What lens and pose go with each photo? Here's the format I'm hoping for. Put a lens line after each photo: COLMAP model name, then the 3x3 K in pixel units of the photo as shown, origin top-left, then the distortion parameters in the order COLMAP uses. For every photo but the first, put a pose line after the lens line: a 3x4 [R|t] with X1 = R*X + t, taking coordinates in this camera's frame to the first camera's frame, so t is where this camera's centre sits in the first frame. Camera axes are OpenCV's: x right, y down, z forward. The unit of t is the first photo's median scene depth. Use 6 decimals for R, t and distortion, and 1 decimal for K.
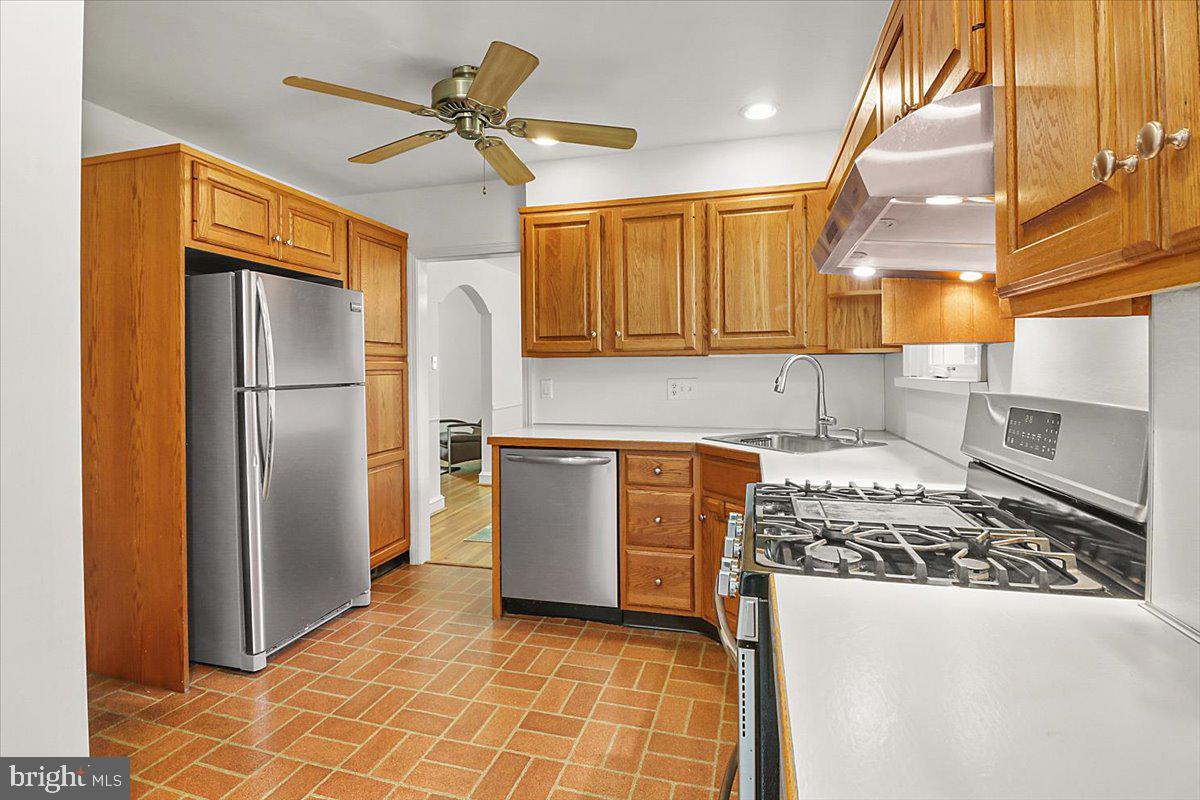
lens RADIAL K [[562.1, 0, 595.3], [0, 562.1, 392.1], [0, 0, 1]] dist [-0.001286, -0.008340]
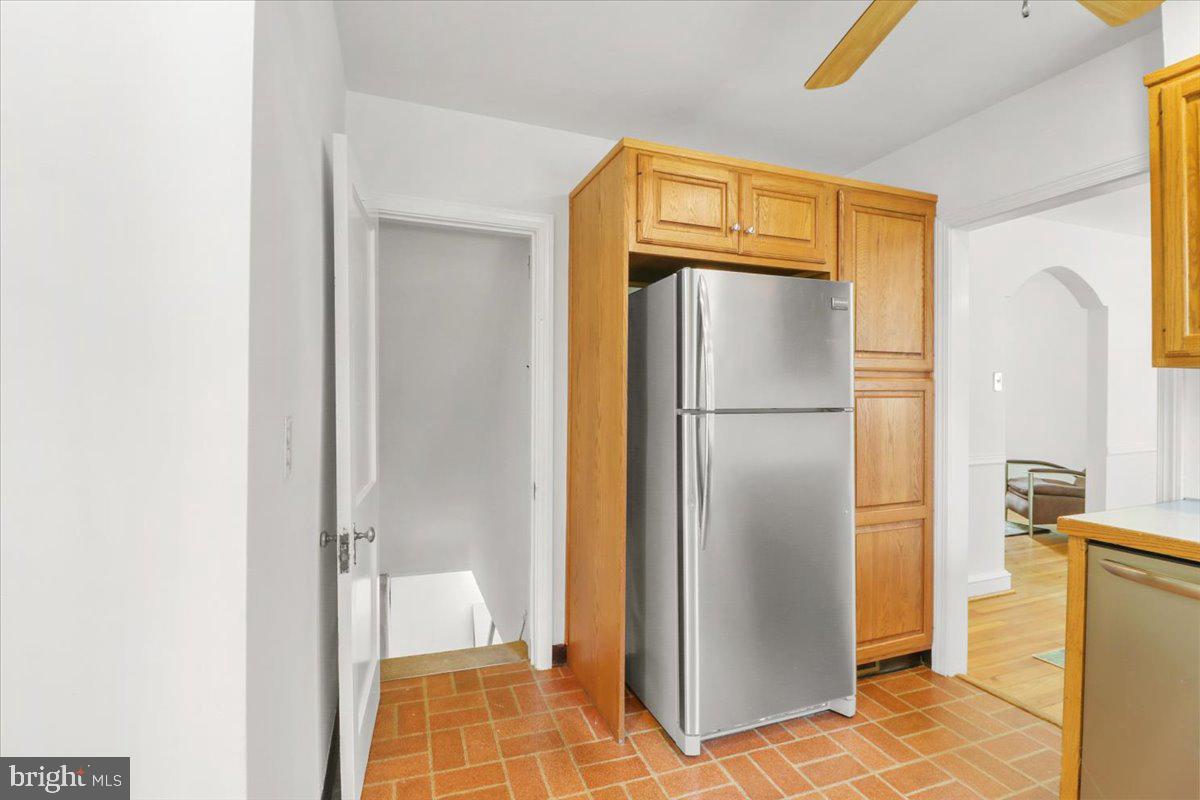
lens RADIAL K [[562.1, 0, 595.3], [0, 562.1, 392.1], [0, 0, 1]] dist [-0.001286, -0.008340]
pose [[0.586566, 0.010628, -0.809832, -0.019796], [-0.041235, 0.999009, -0.016757, -0.010759], [0.808851, 0.043222, 0.586423, 0.298895]]
